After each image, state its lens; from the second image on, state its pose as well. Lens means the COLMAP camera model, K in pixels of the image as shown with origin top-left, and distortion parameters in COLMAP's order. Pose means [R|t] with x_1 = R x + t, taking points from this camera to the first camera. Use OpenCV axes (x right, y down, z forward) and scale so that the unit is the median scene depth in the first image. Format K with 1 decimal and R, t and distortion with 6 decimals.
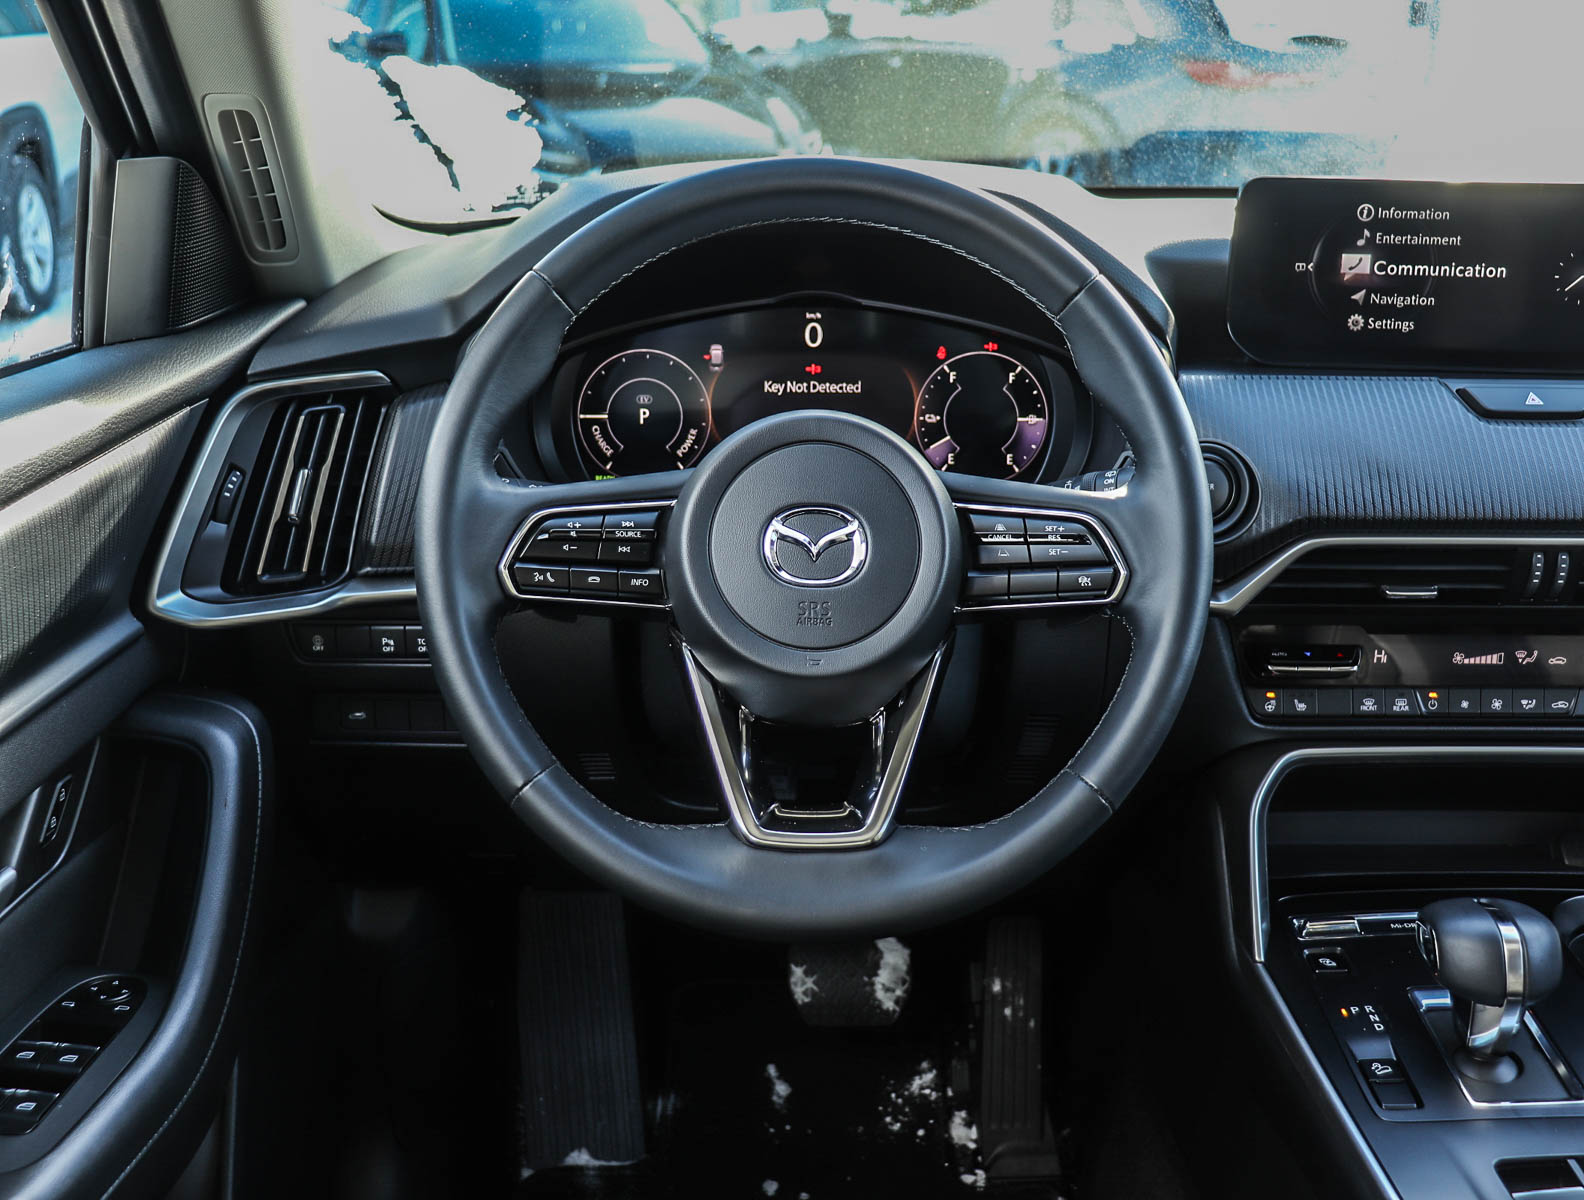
lens RADIAL K [[1702.3, 0, 791.9], [0, 1702.3, 593.7], [0, 0, 1]] dist [-0.061515, 0.000000]
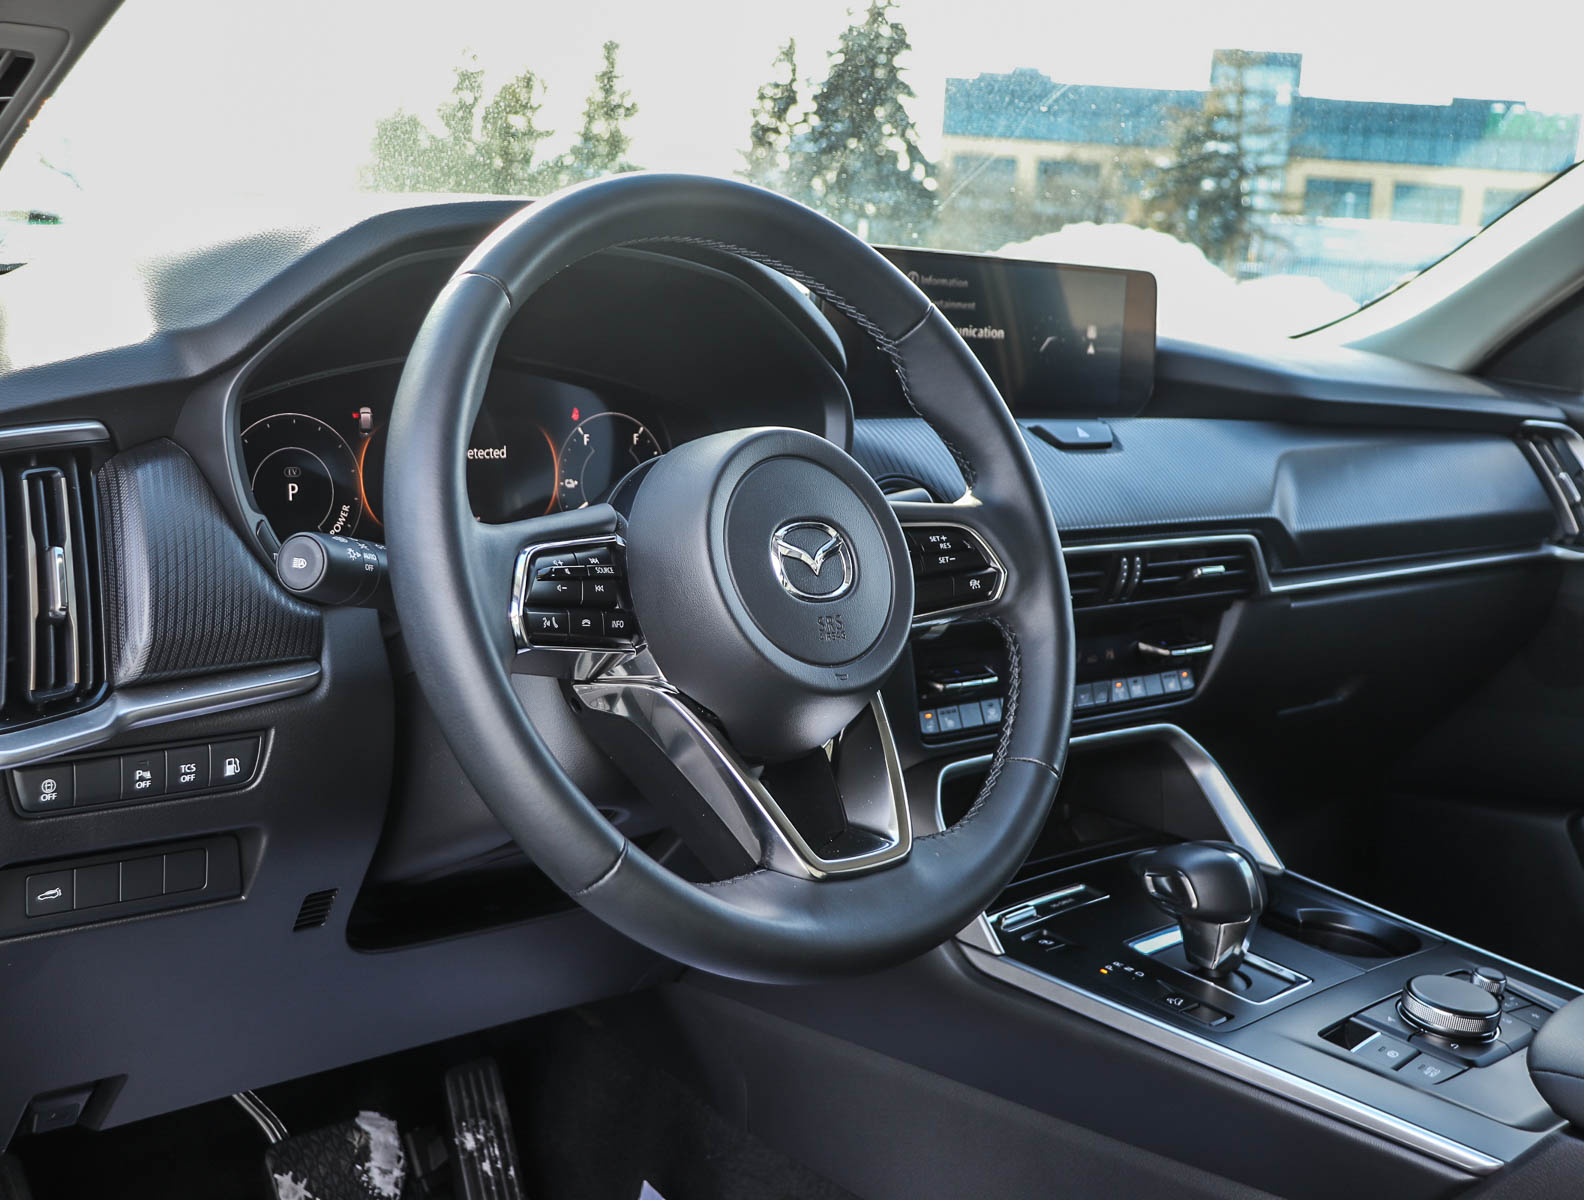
lens RADIAL K [[1798.6, 0, 793.7], [0, 1798.6, 605.9], [0, 0, 1]] dist [-0.037169, 0.000000]
pose [[0.749561, -0.079063, 0.657196, -0.490545], [0.151912, 0.986888, -0.054537, 0.037766], [-0.644268, 0.140715, 0.751744, 0.178725]]
